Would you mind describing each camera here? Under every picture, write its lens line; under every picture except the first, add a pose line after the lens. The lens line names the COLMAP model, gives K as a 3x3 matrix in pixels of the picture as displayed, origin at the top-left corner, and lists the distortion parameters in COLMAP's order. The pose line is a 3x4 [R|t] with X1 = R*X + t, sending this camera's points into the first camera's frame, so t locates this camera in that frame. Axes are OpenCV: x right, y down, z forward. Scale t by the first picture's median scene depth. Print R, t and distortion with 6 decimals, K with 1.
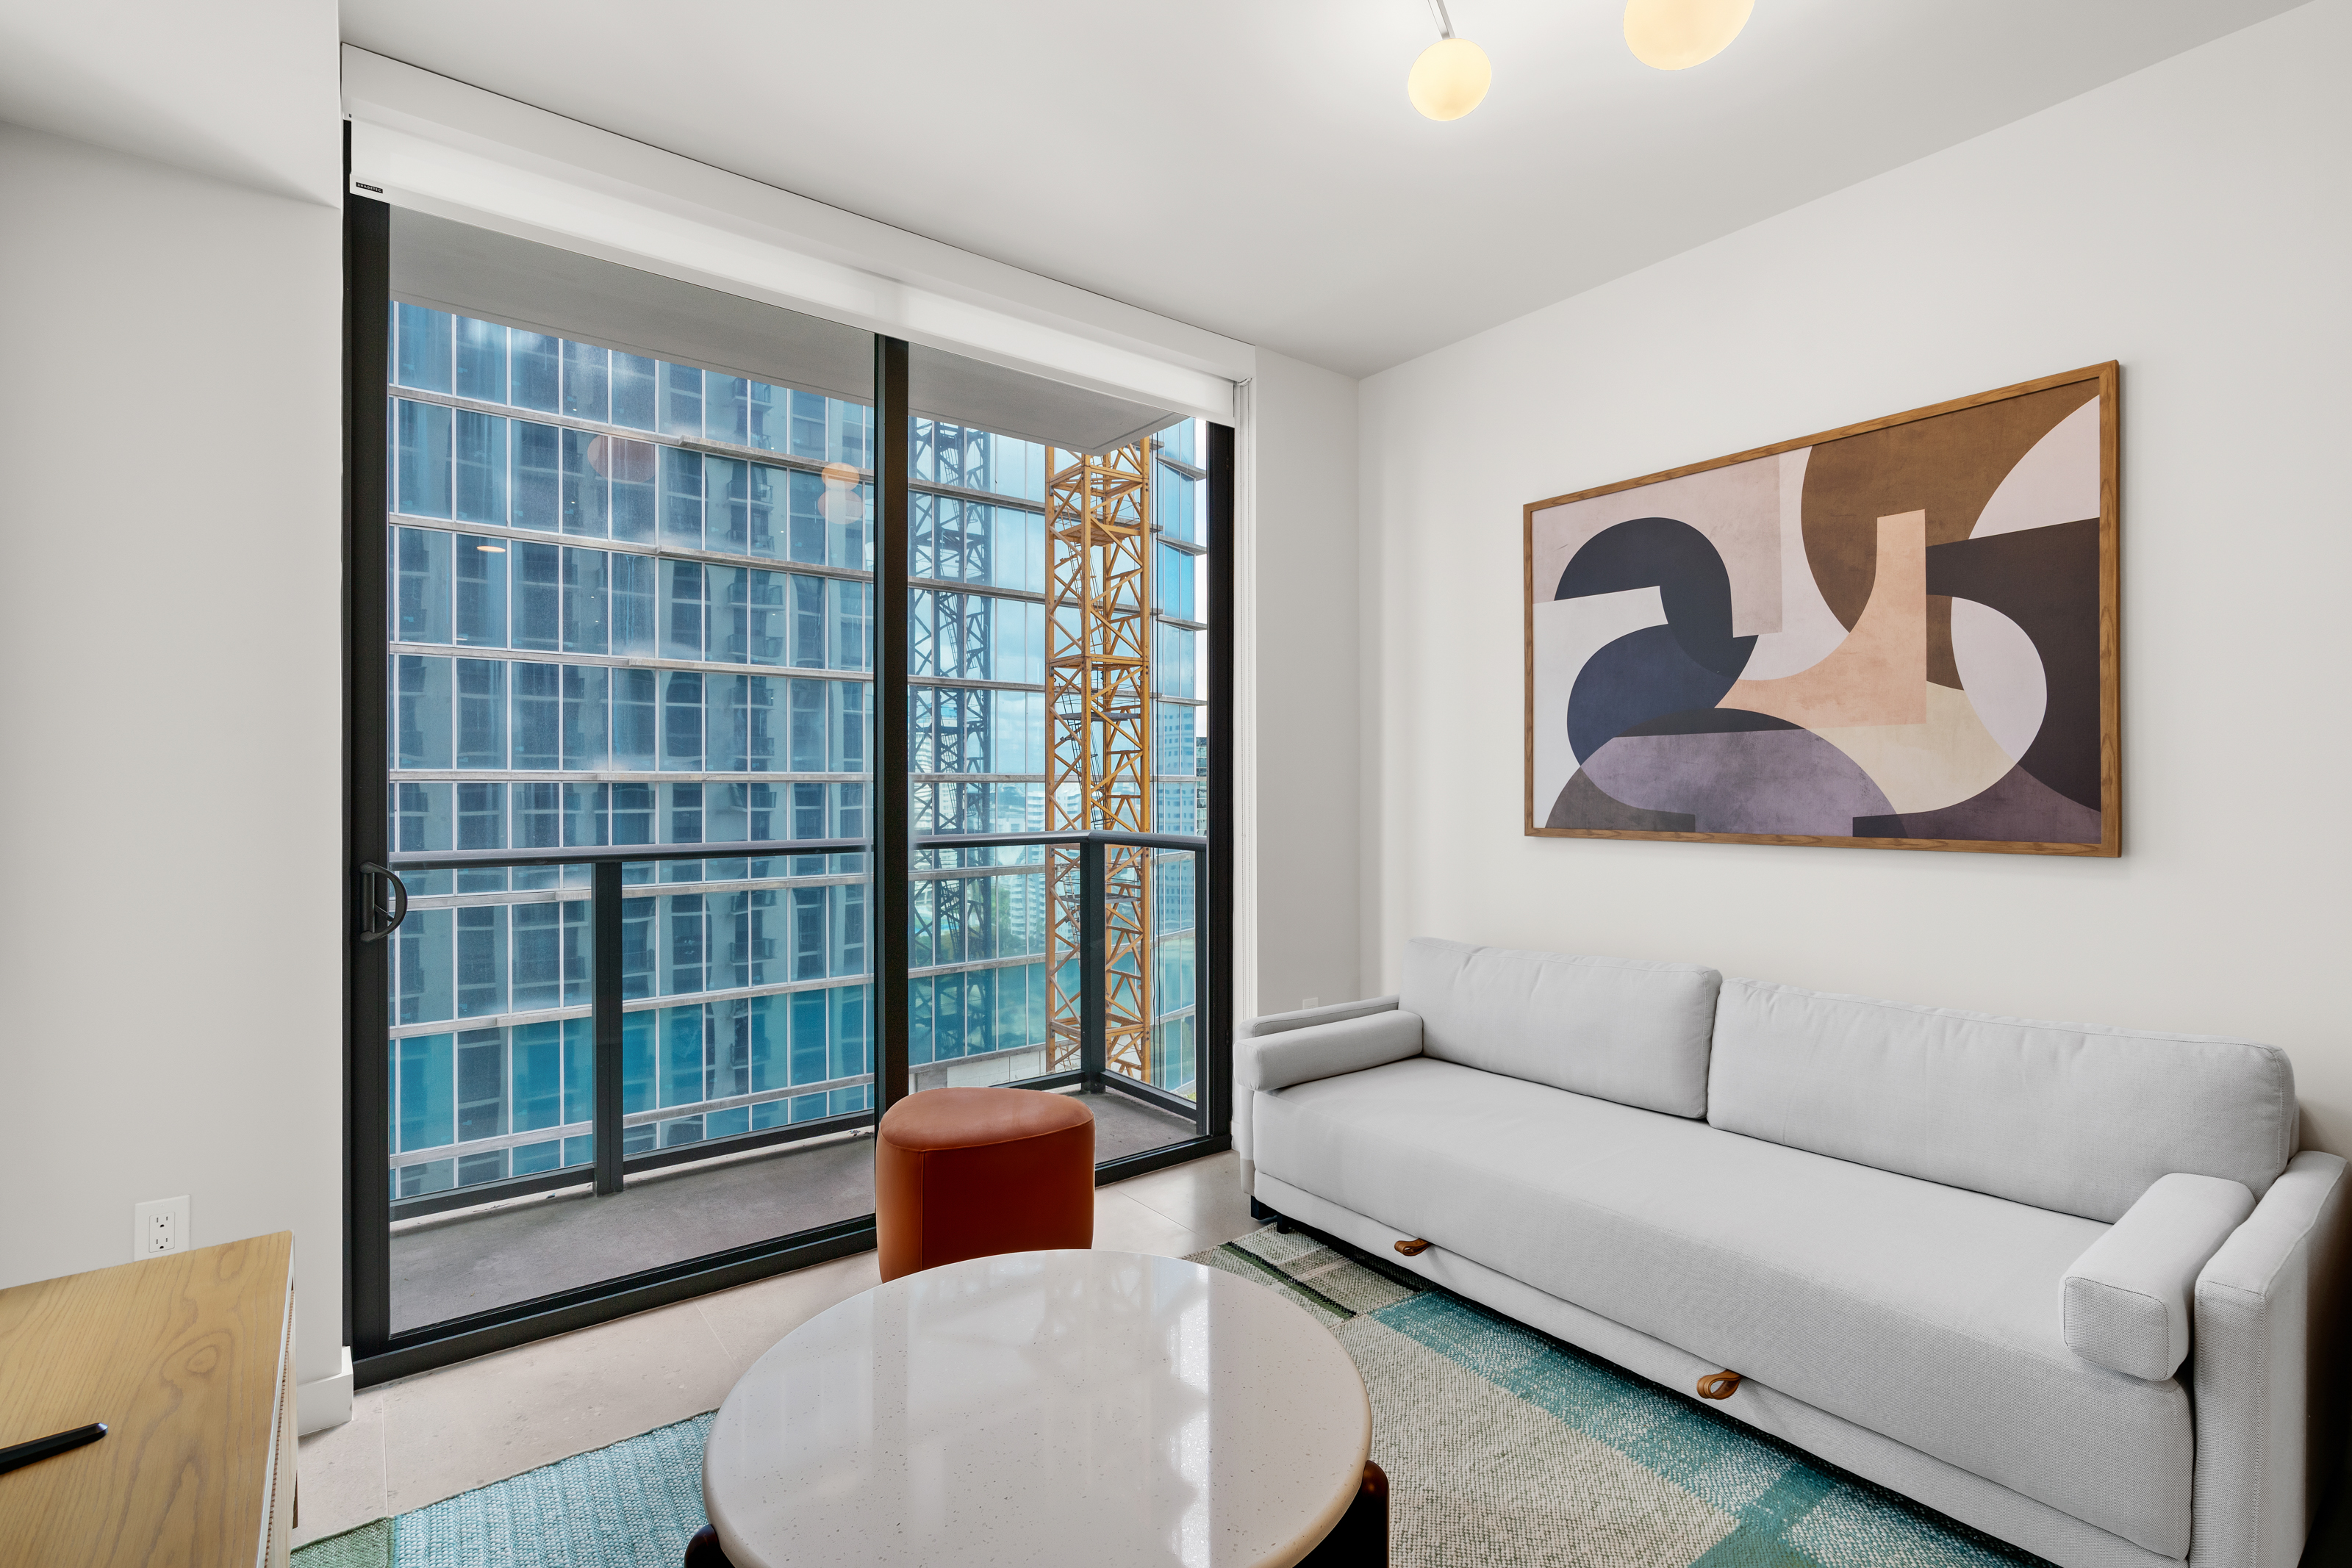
lens RADIAL K [[1066.2, 0, 1184.4], [0, 1066.2, 787.0], [0, 0, 1]] dist [-0.007242, 0.003698]
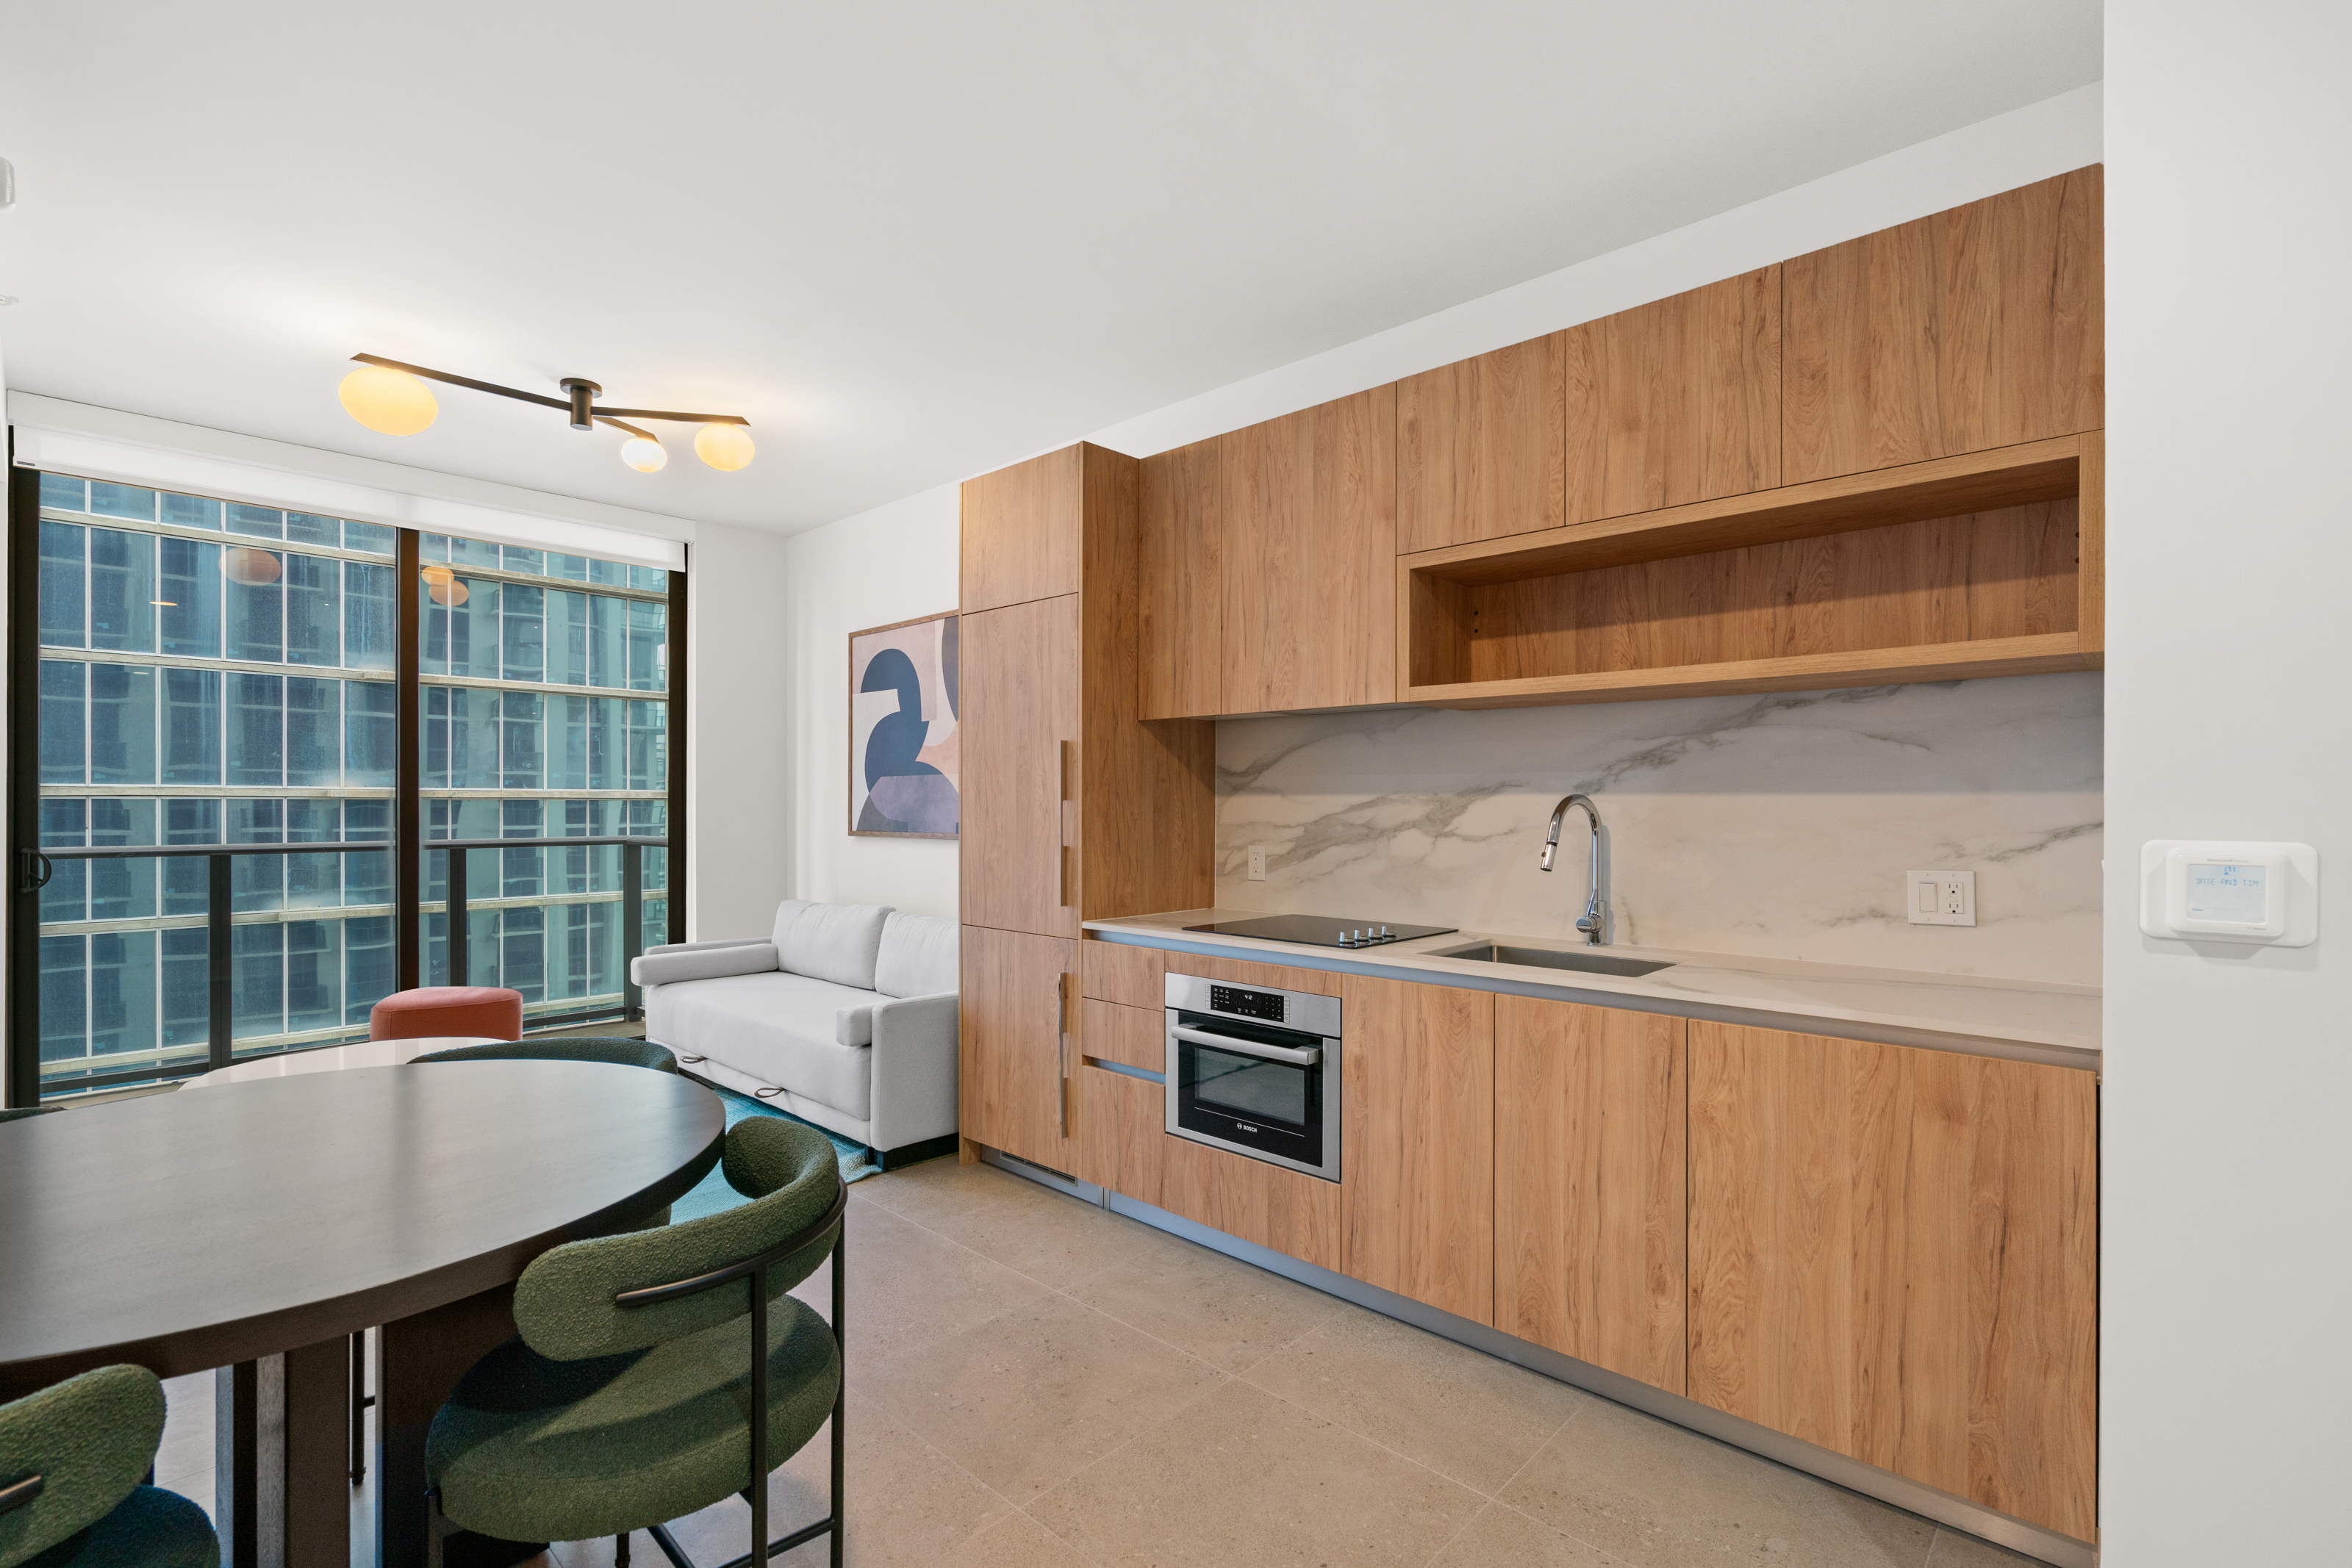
lens RADIAL K [[1066.2, 0, 1178.8], [0, 1066.2, 806.8], [0, 0, 1]] dist [-0.007242, 0.003698]
pose [[0.987643, 0.002447, 0.156703, 0.670867], [-0.002664, 0.999996, 0.001174, -0.002082], [-0.156699, -0.001577, 0.987645, -0.825328]]
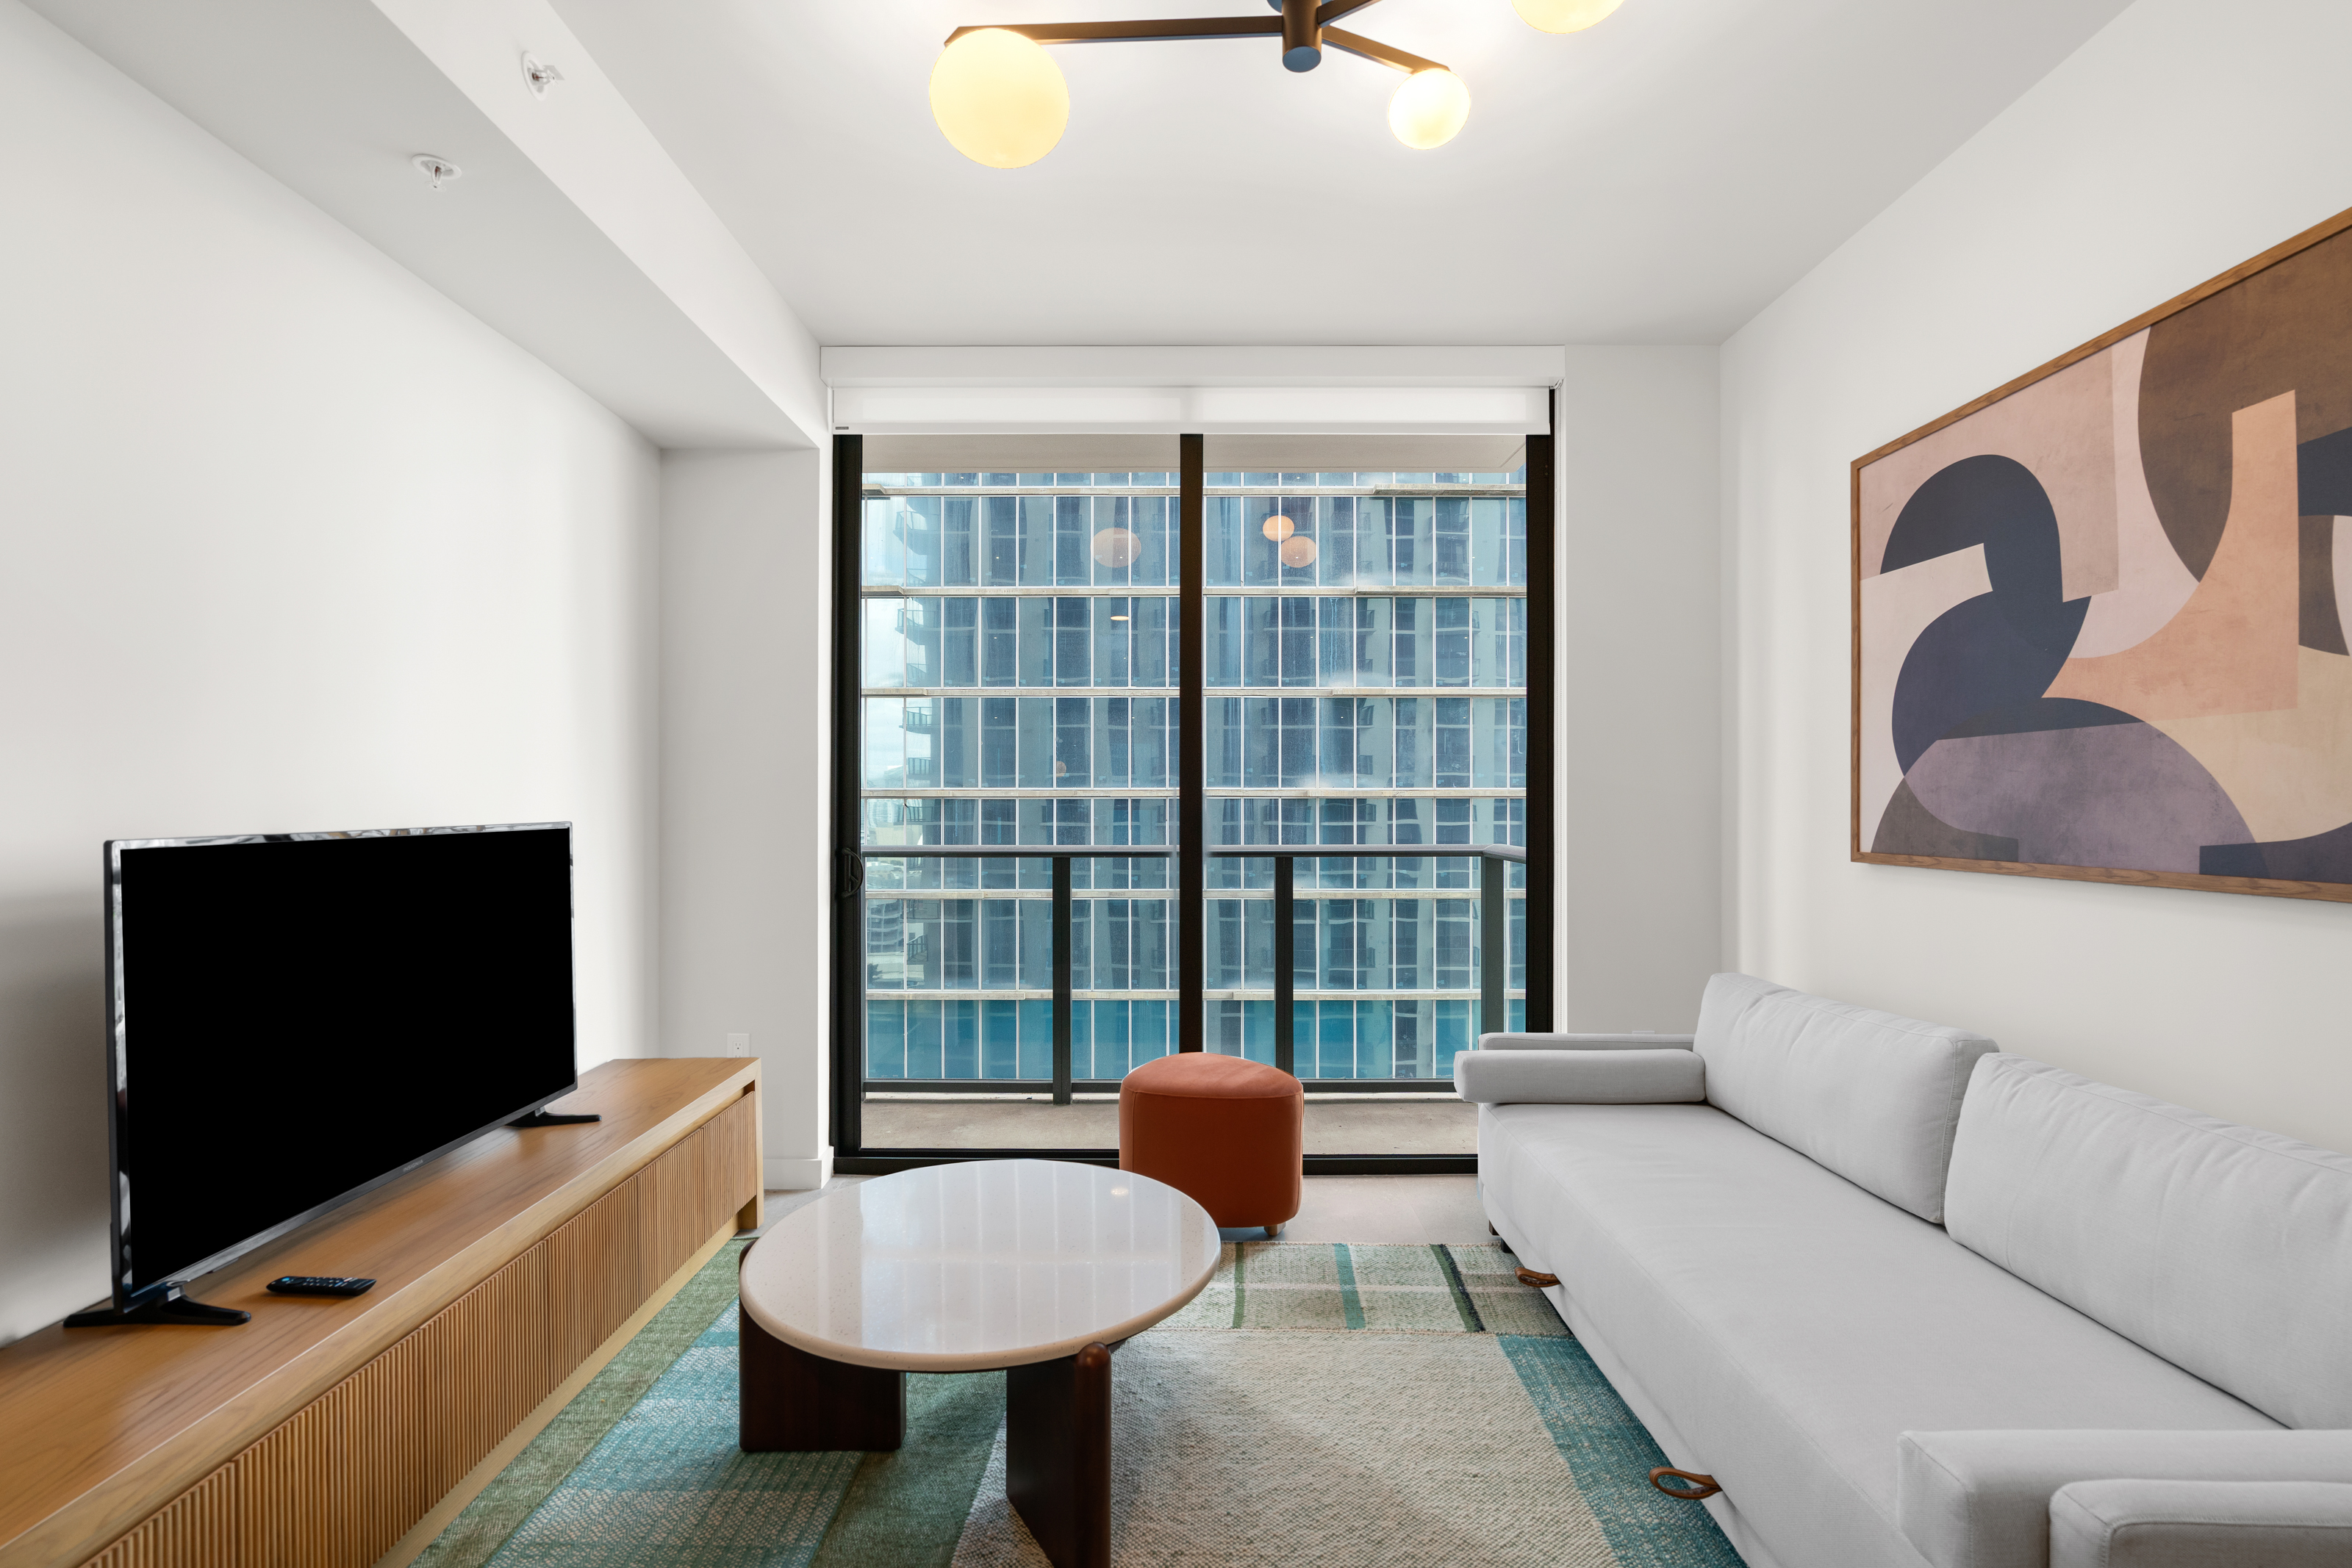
lens RADIAL K [[1066.2, 0, 1174.0], [0, 1066.2, 799.3], [0, 0, 1]] dist [-0.007242, 0.003698]
pose [[0.787815, -0.000341, -0.615912, 0.491940], [-0.001630, 0.999995, -0.002639, 0.000480], [0.615910, 0.003083, 0.787811, 0.031806]]
